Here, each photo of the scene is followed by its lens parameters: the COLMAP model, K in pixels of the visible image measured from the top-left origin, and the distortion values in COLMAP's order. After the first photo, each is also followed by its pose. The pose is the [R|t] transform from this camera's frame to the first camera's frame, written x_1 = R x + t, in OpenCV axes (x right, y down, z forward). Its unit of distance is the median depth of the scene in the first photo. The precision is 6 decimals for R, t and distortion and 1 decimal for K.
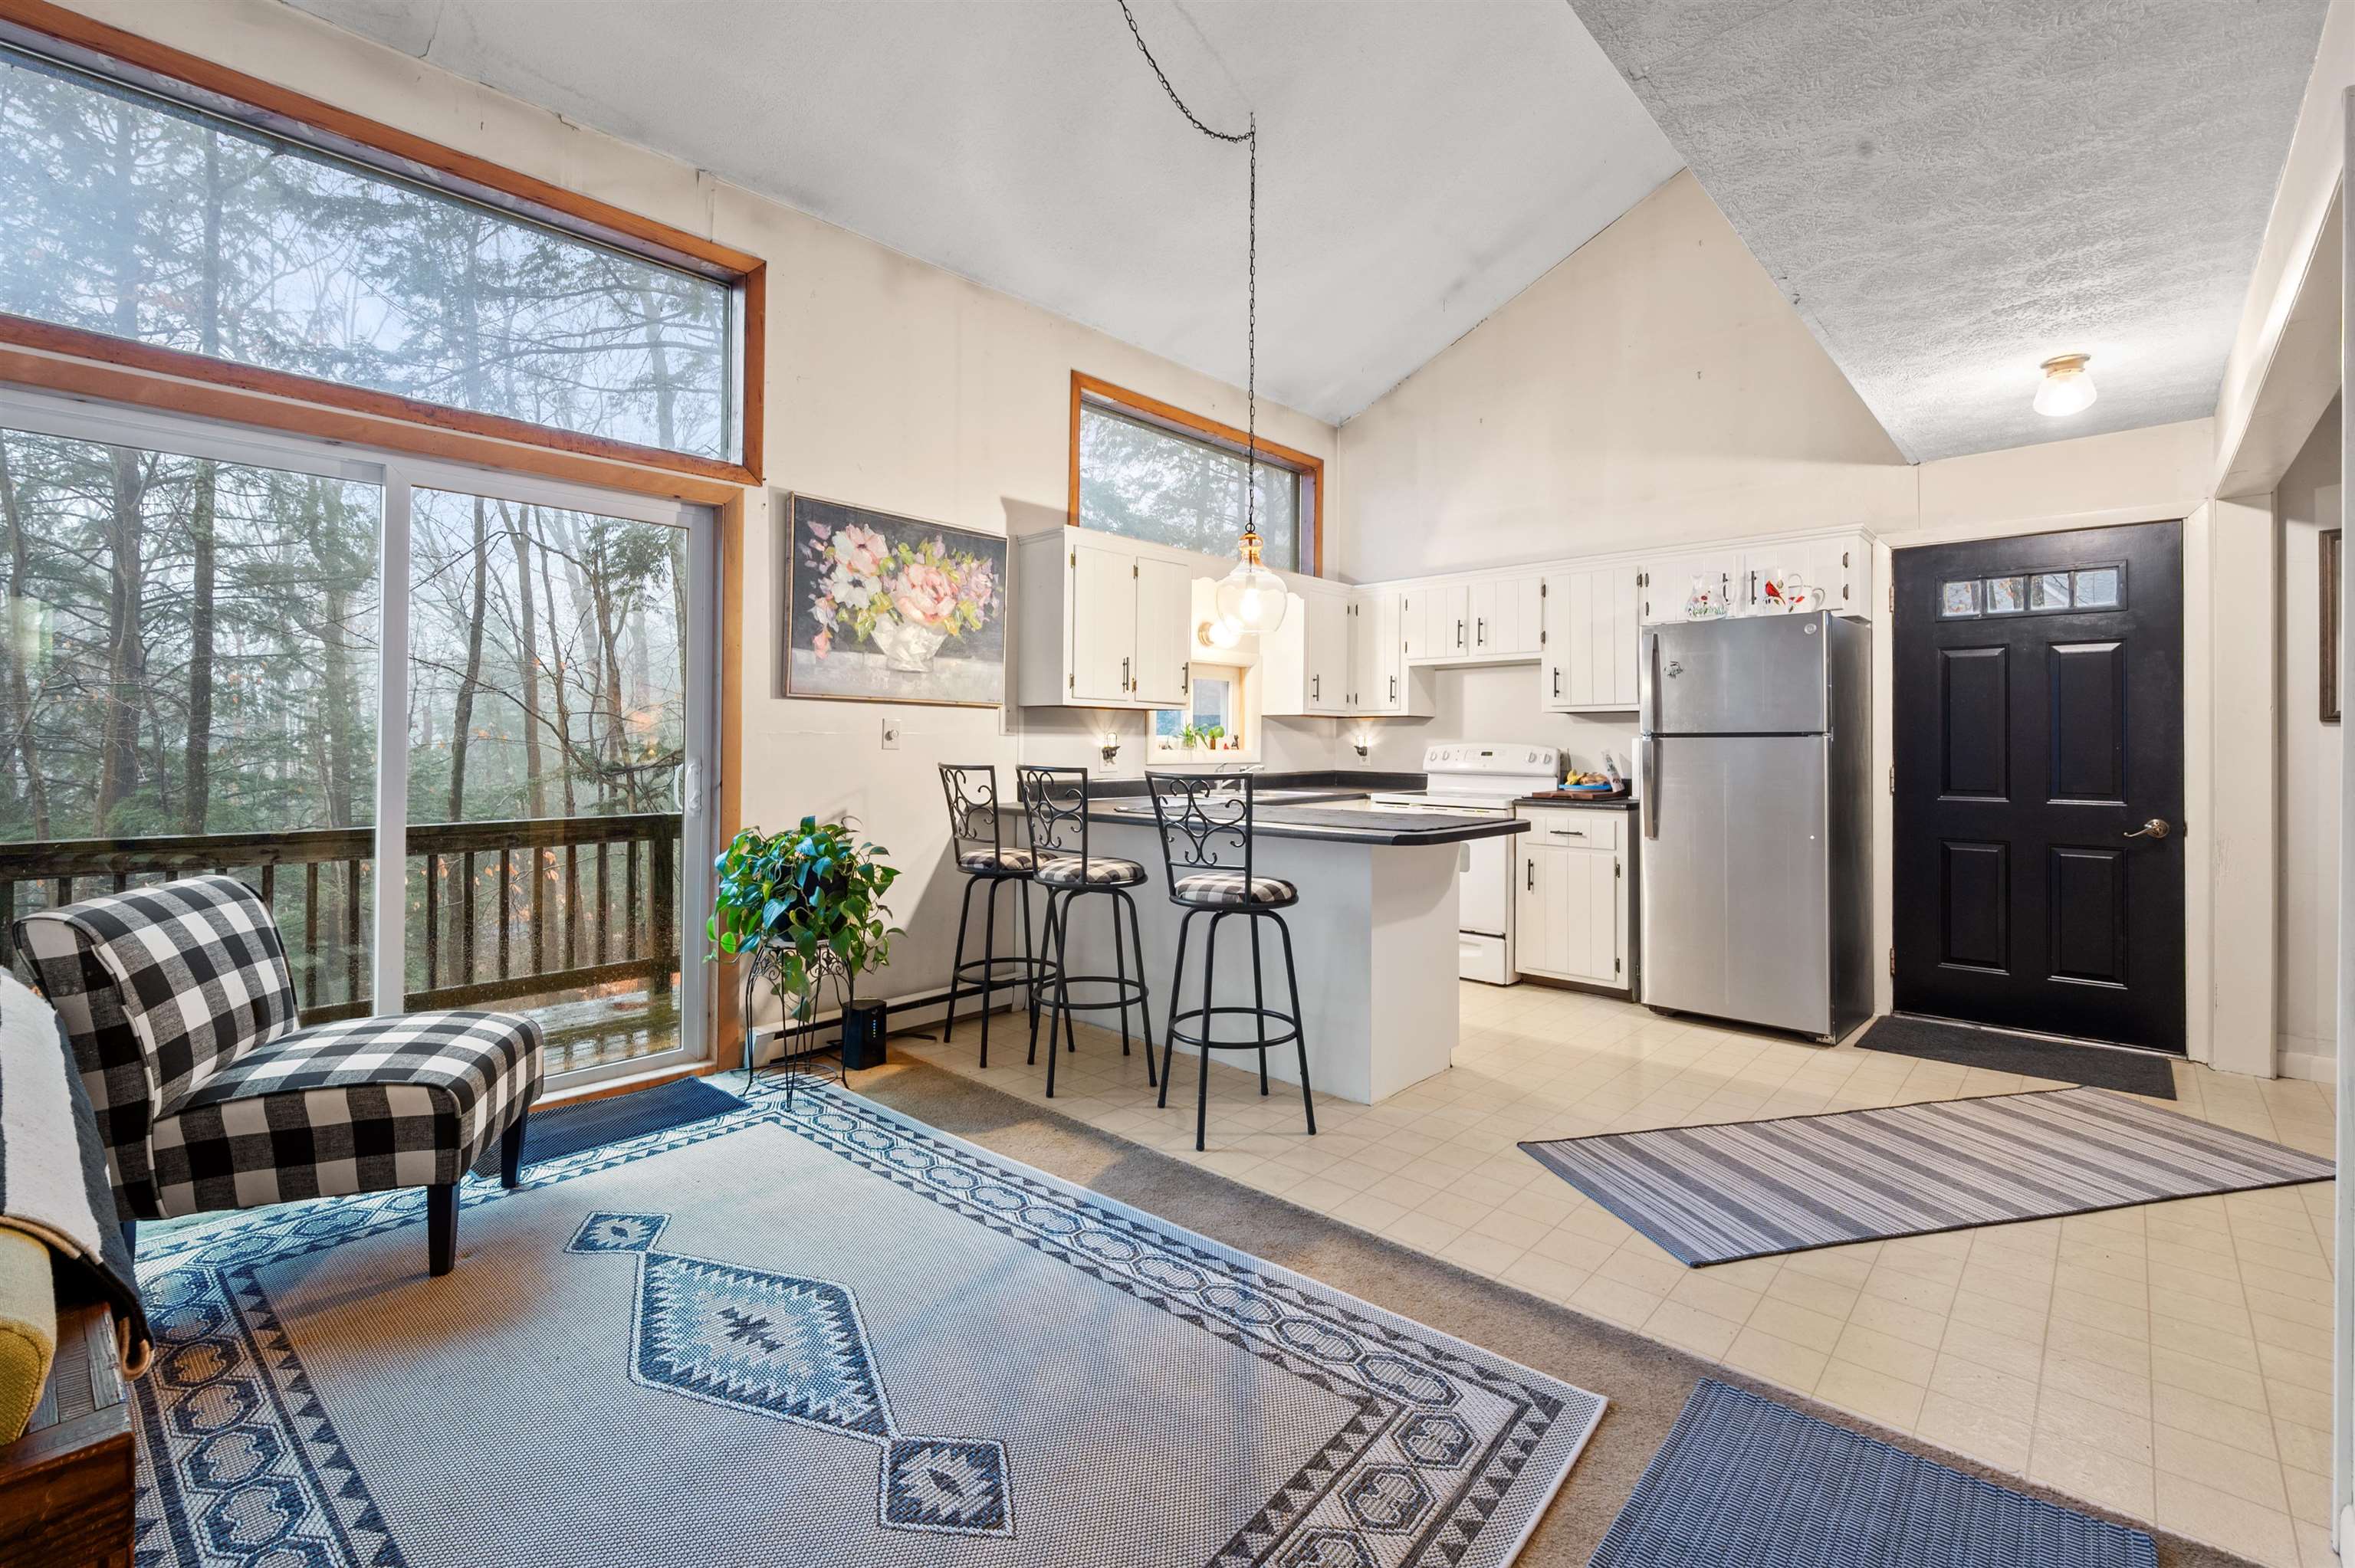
lens RADIAL K [[1035.9, 0, 1186.4], [0, 1035.9, 741.1], [0, 0, 1]] dist [0.000350, -0.000805]
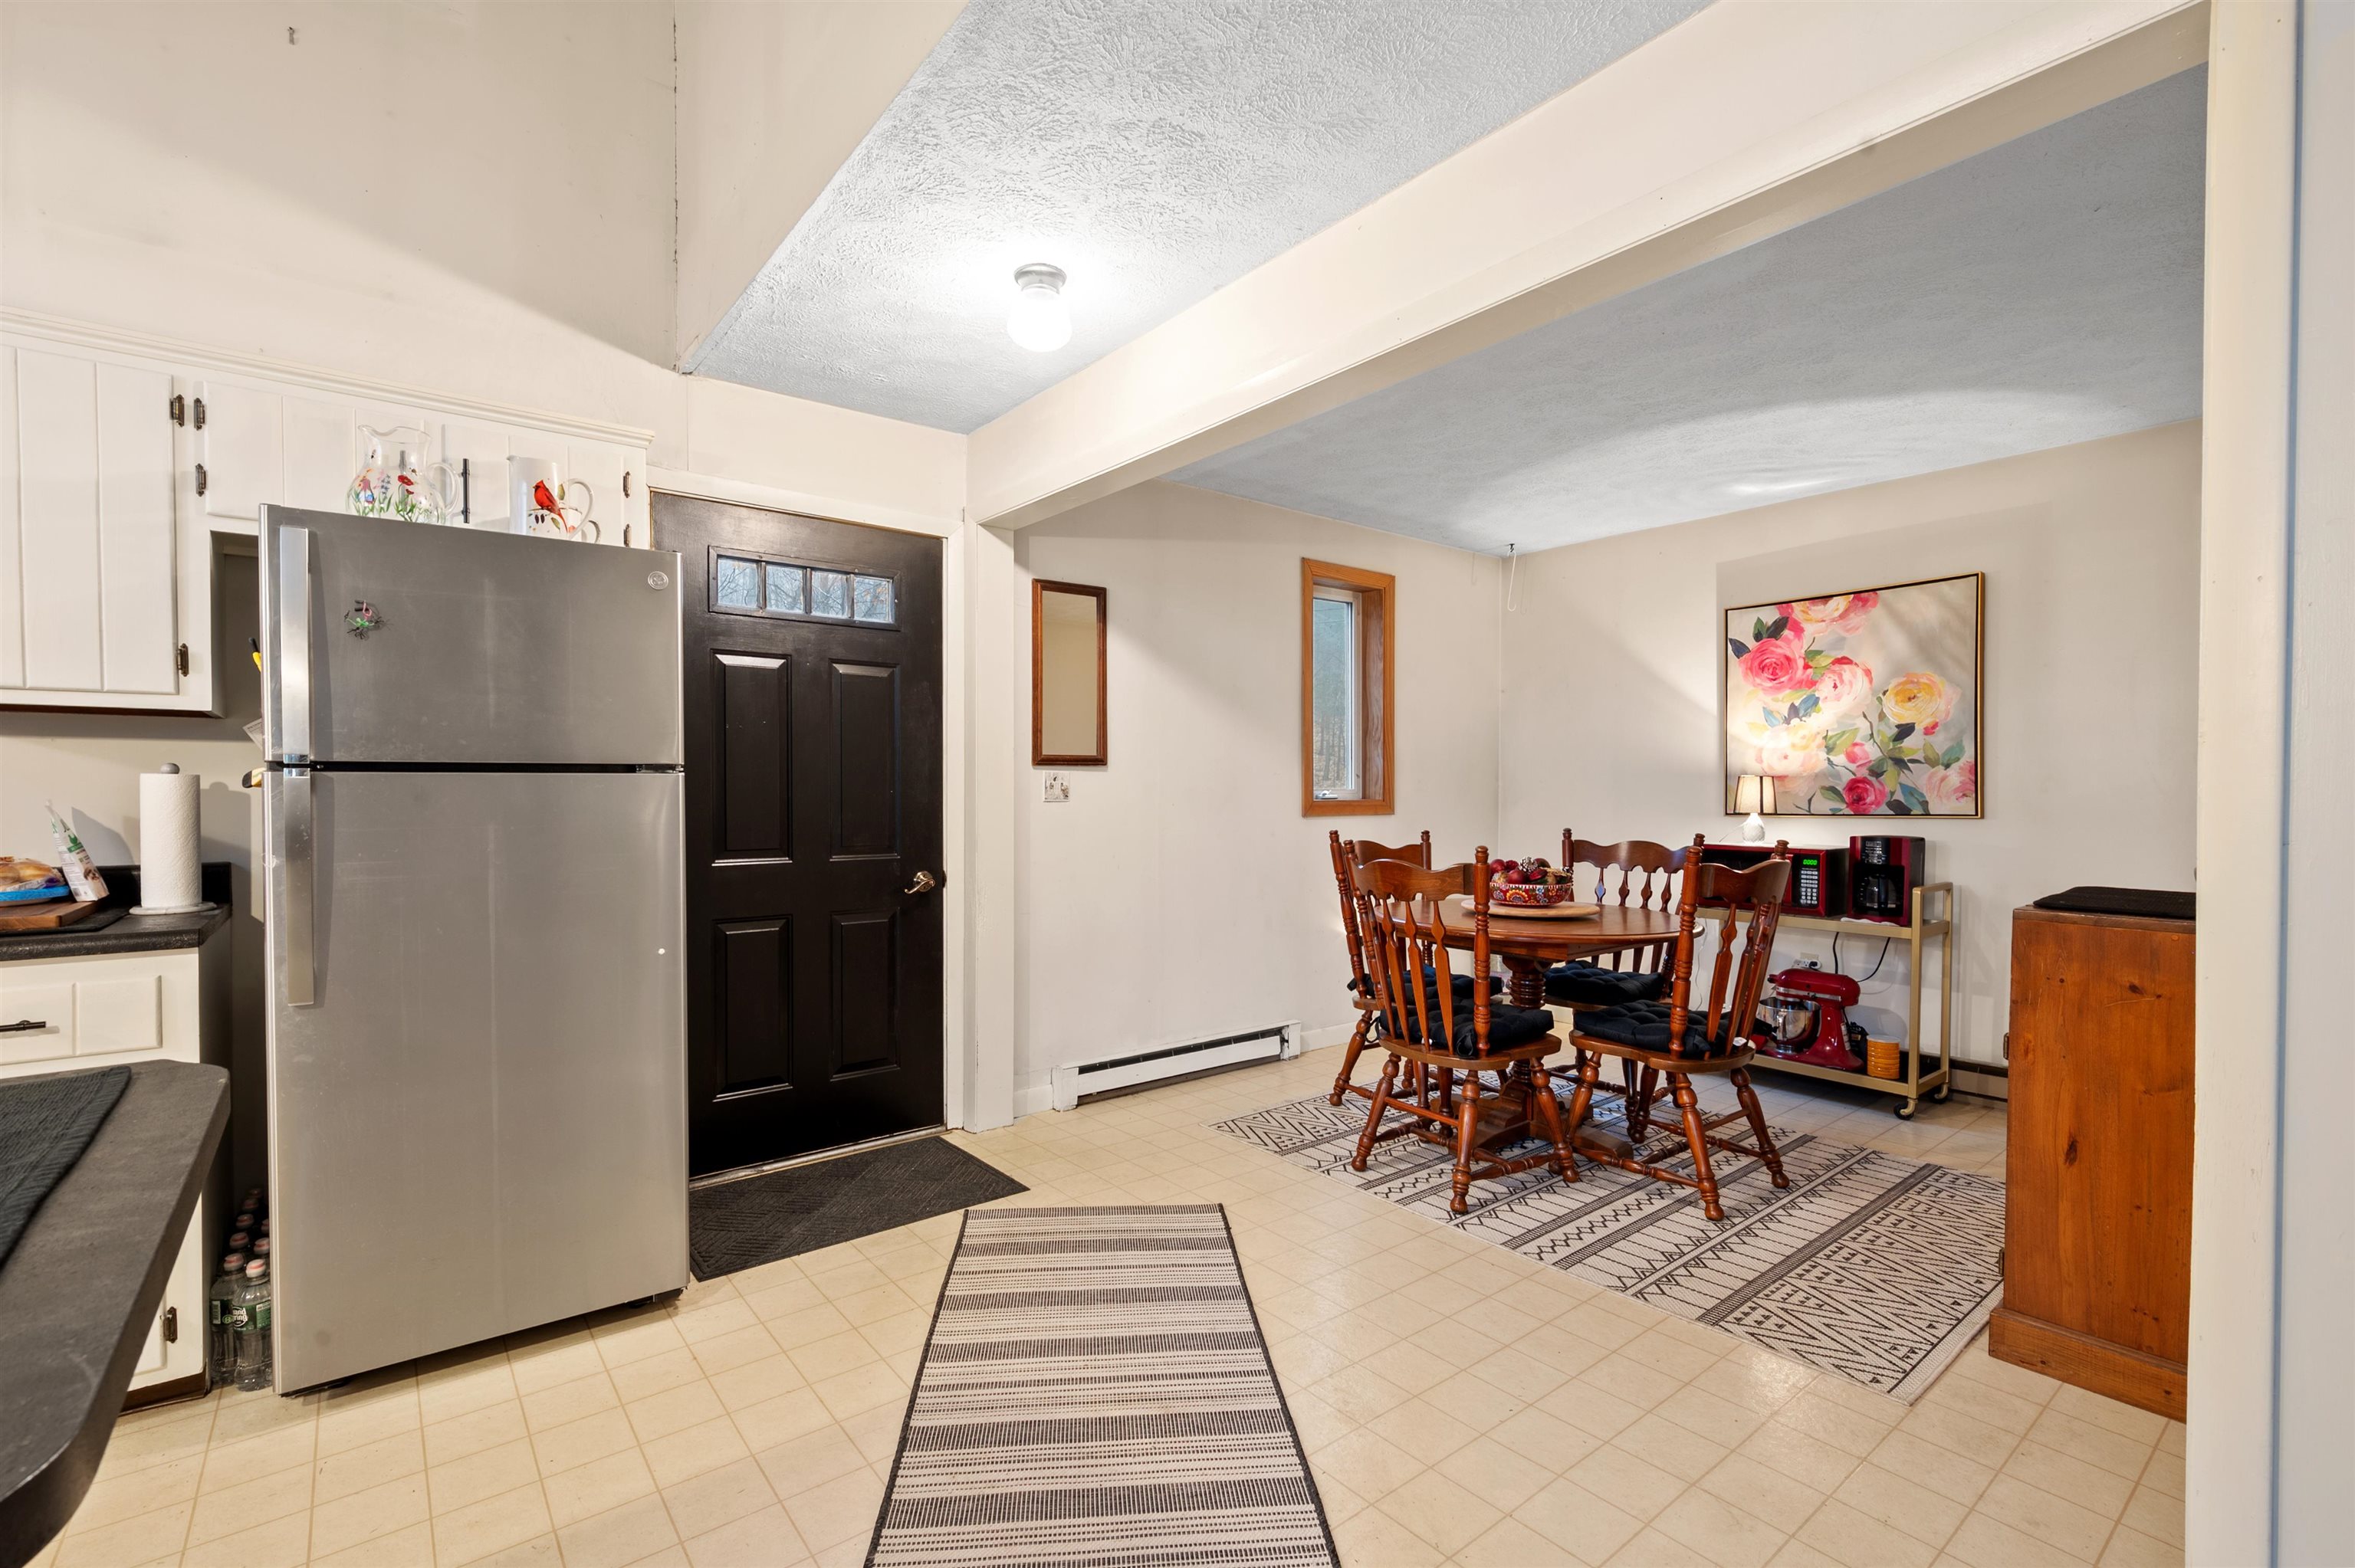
lens RADIAL K [[1035.9, 0, 1169.5], [0, 1035.9, 808.1], [0, 0, 1]] dist [0.000350, -0.000805]
pose [[0.177006, -0.017453, 0.984055, 0.092584], [-0.002047, 0.999834, 0.018101, 0.004453], [-0.984208, -0.005219, 0.176940, 0.596493]]
